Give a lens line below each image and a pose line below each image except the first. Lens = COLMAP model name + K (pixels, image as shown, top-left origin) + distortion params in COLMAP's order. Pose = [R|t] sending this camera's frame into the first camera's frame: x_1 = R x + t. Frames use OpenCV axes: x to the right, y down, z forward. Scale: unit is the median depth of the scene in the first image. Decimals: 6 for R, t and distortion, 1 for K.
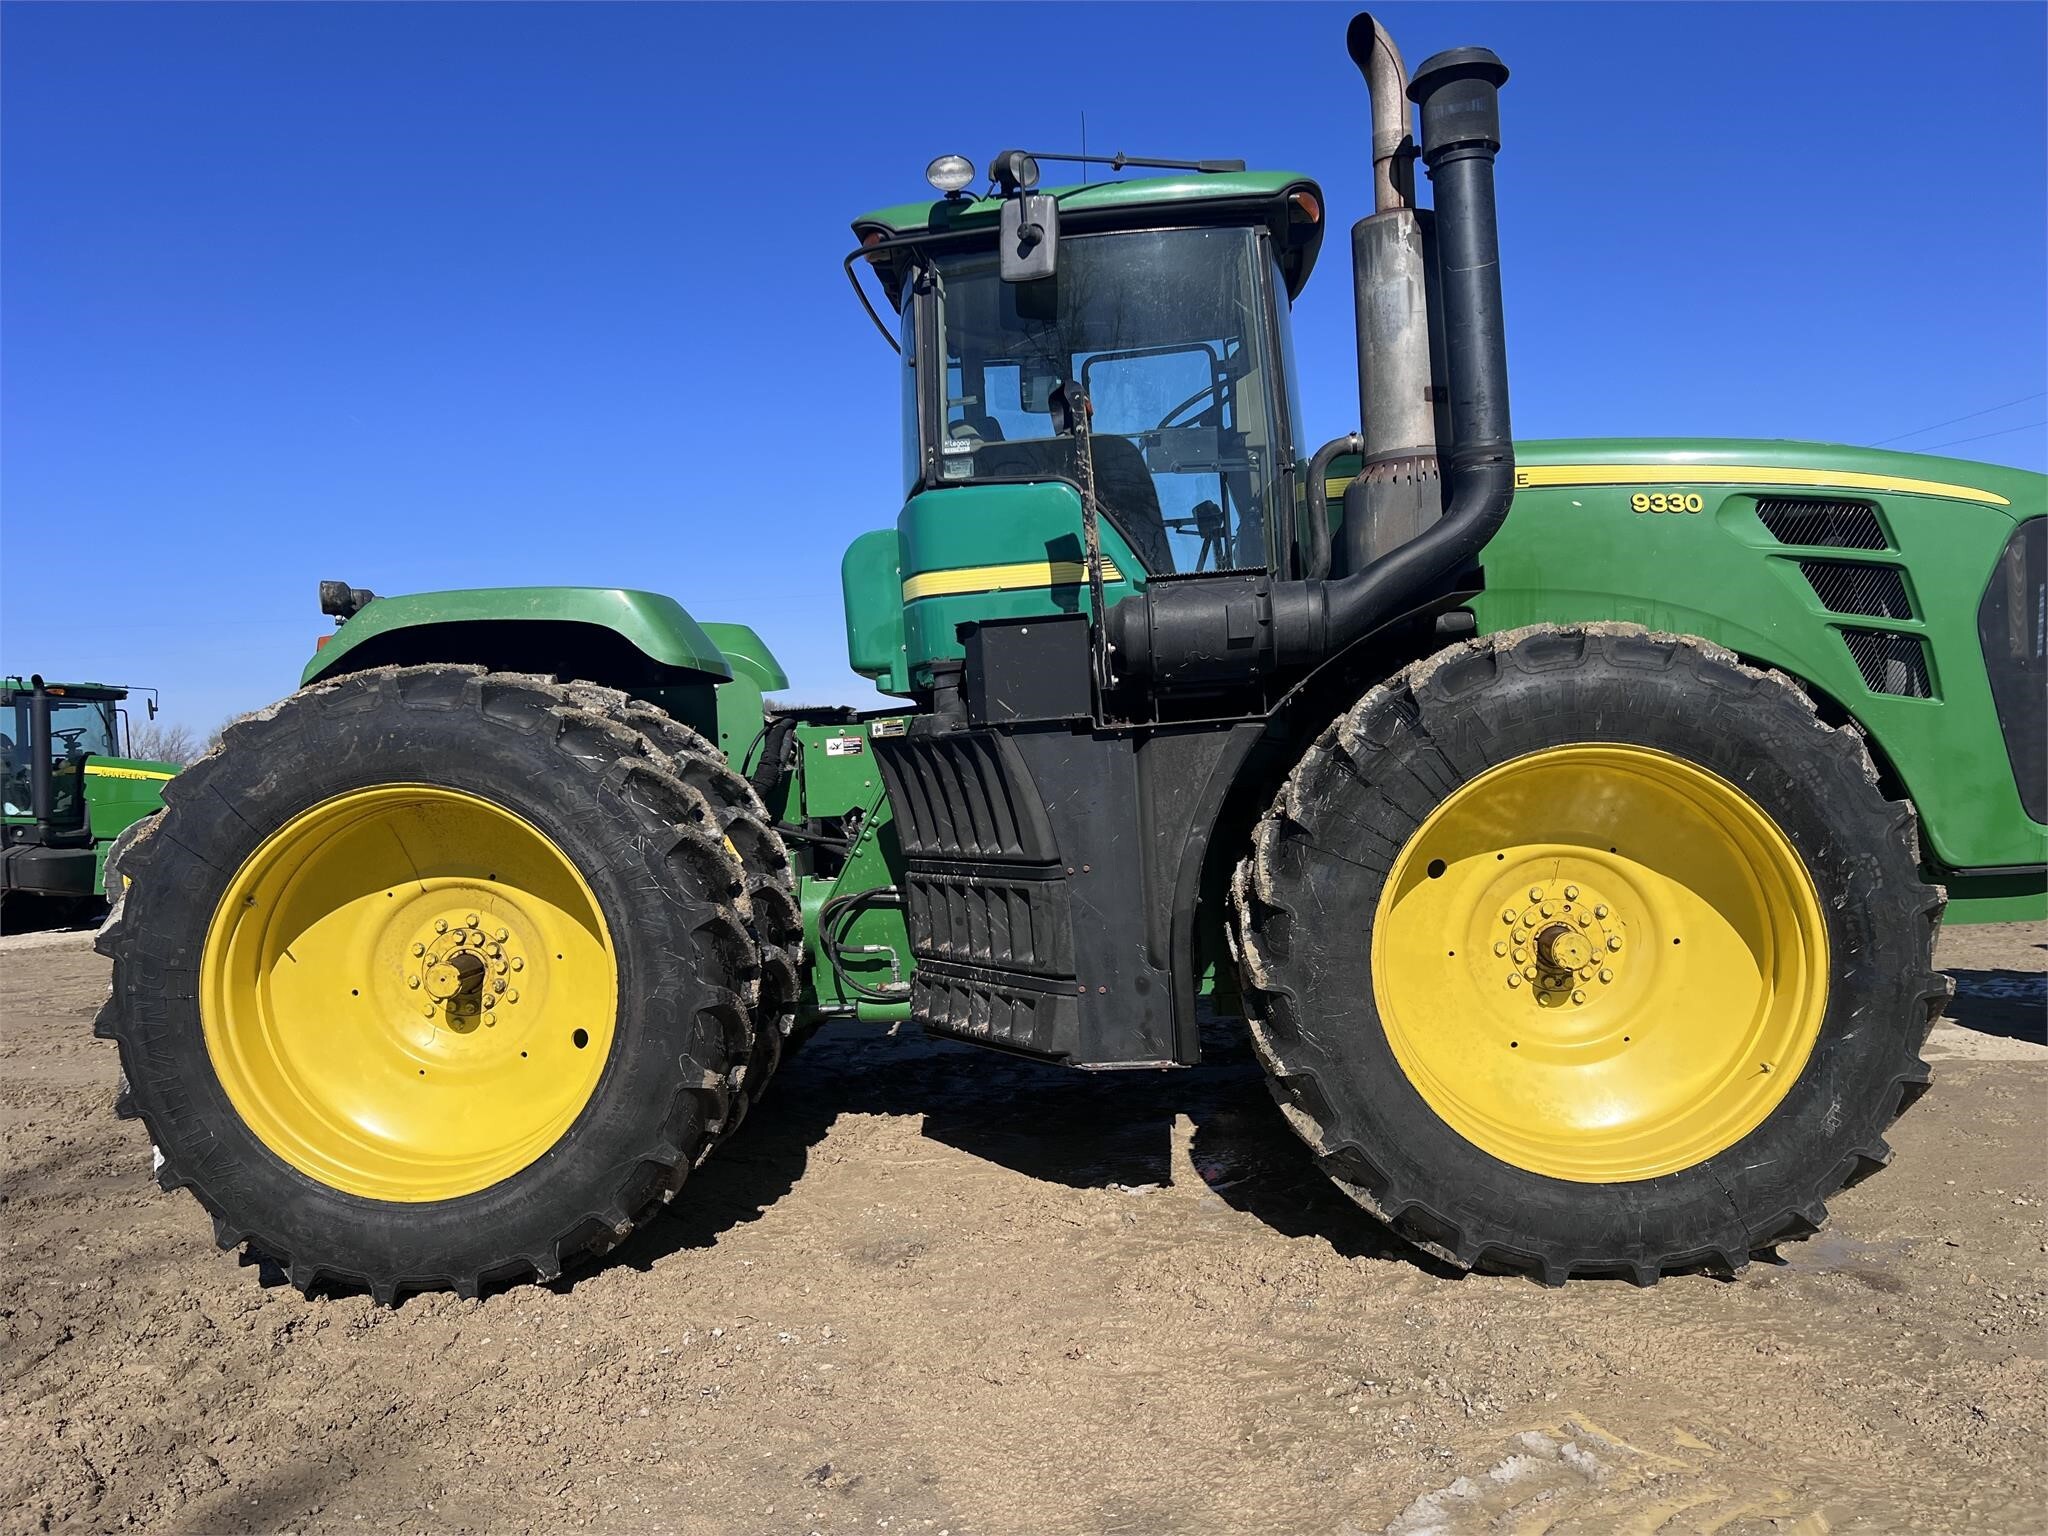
lens RADIAL K [[1532.1, 0, 1013.8], [0, 1532.1, 777.1], [0, 0, 1]] dist [0.056597, -0.064129]
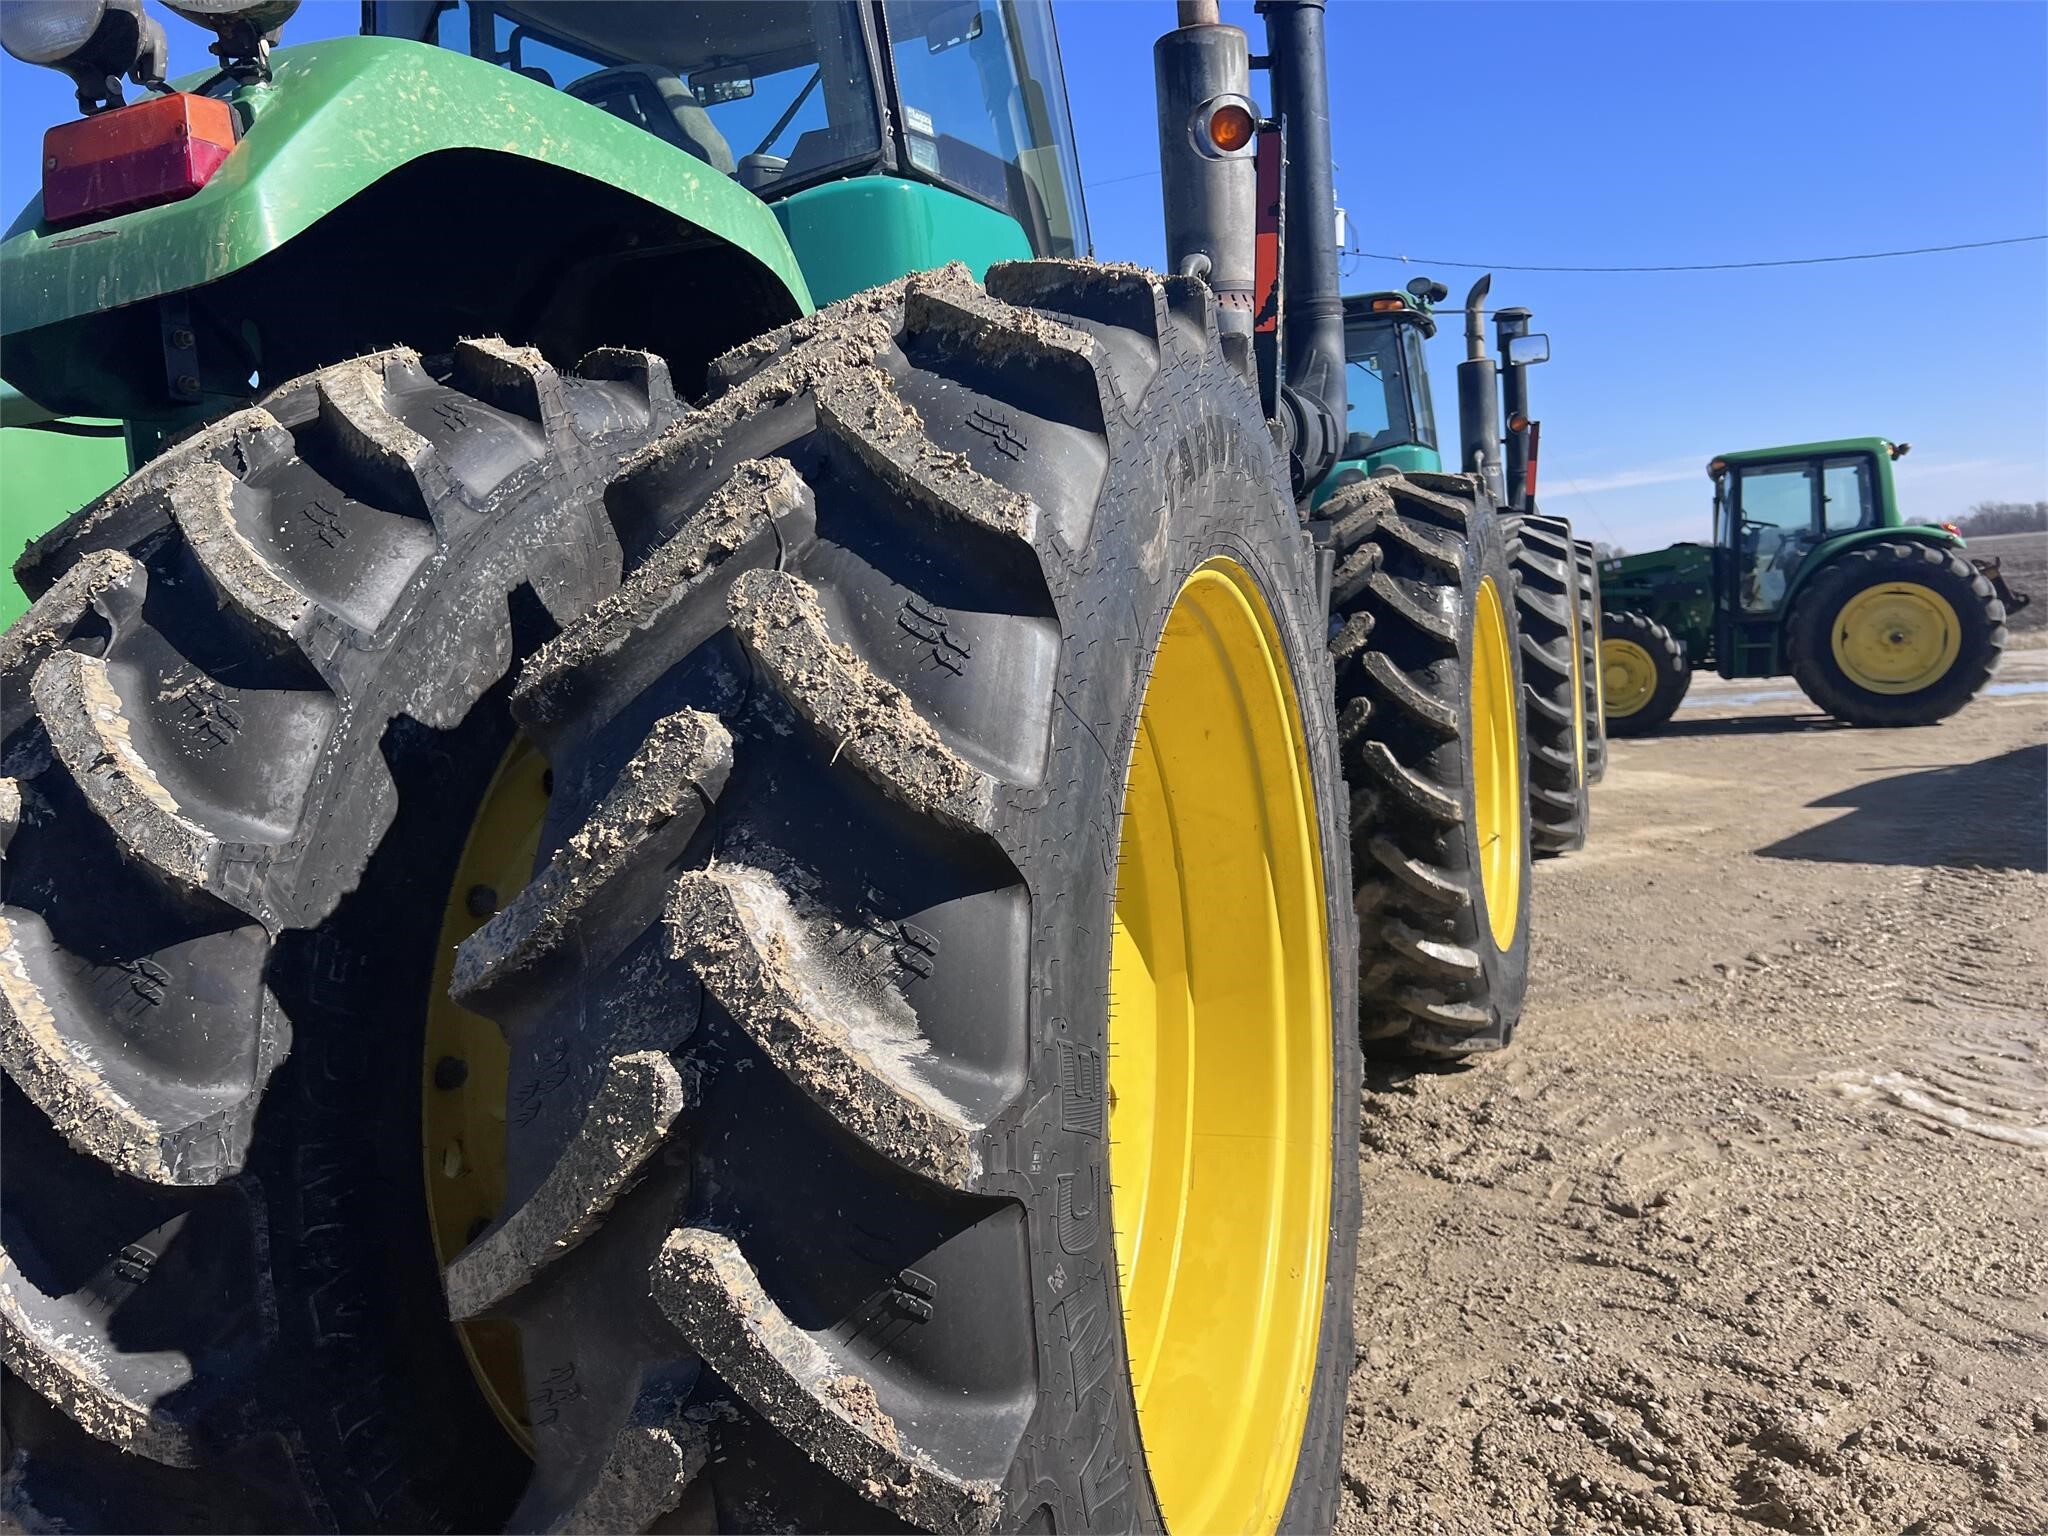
lens RADIAL K [[1561.5, 0, 1021.2], [0, 1561.5, 774.2], [0, 0, 1]] dist [0.047016, -0.073757]
pose [[0.310181, -0.072586, 0.947903, -0.777787], [0.072784, 0.995968, 0.052449, 0.034989], [-0.947887, 0.052724, 0.314213, 0.870614]]
